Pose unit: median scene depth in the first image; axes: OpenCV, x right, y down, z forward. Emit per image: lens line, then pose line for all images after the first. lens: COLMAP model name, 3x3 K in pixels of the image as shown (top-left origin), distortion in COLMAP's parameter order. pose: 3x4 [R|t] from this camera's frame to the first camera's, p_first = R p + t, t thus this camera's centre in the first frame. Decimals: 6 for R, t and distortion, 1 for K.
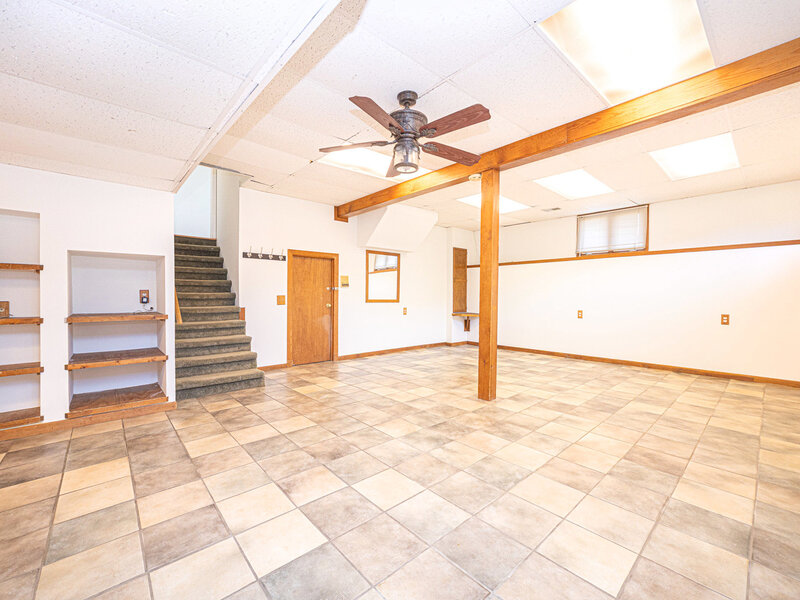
lens RADIAL K [[341.8, 0, 395.4], [0, 341.8, 299.3], [0, 0, 1]] dist [-0.023737, 0.009650]
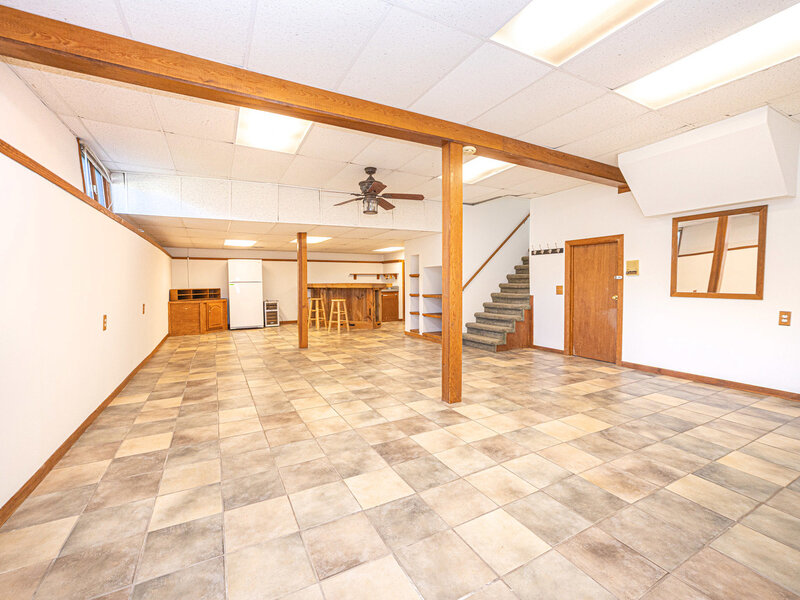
lens RADIAL K [[341.8, 0, 395.4], [0, 341.8, 299.3], [0, 0, 1]] dist [-0.023737, 0.009650]
pose [[-0.233064, 0.042380, -0.971538, 1.197241], [-0.008265, 0.998928, 0.045558, -0.018896], [0.972426, 0.018647, -0.232464, 1.084015]]
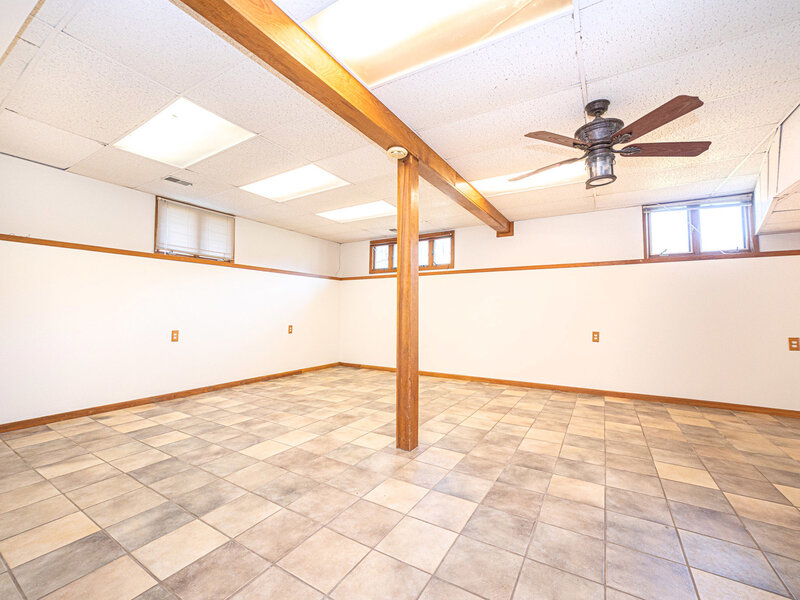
lens RADIAL K [[345.0, 0, 398.0], [0, 345.0, 296.3], [0, 0, 1]] dist [-0.028273, 0.009797]
pose [[-0.305222, 0.036325, 0.951588, -0.484126], [0.000902, 0.999283, -0.037856, -0.019519], [-0.952281, -0.010696, -0.305036, 1.287017]]
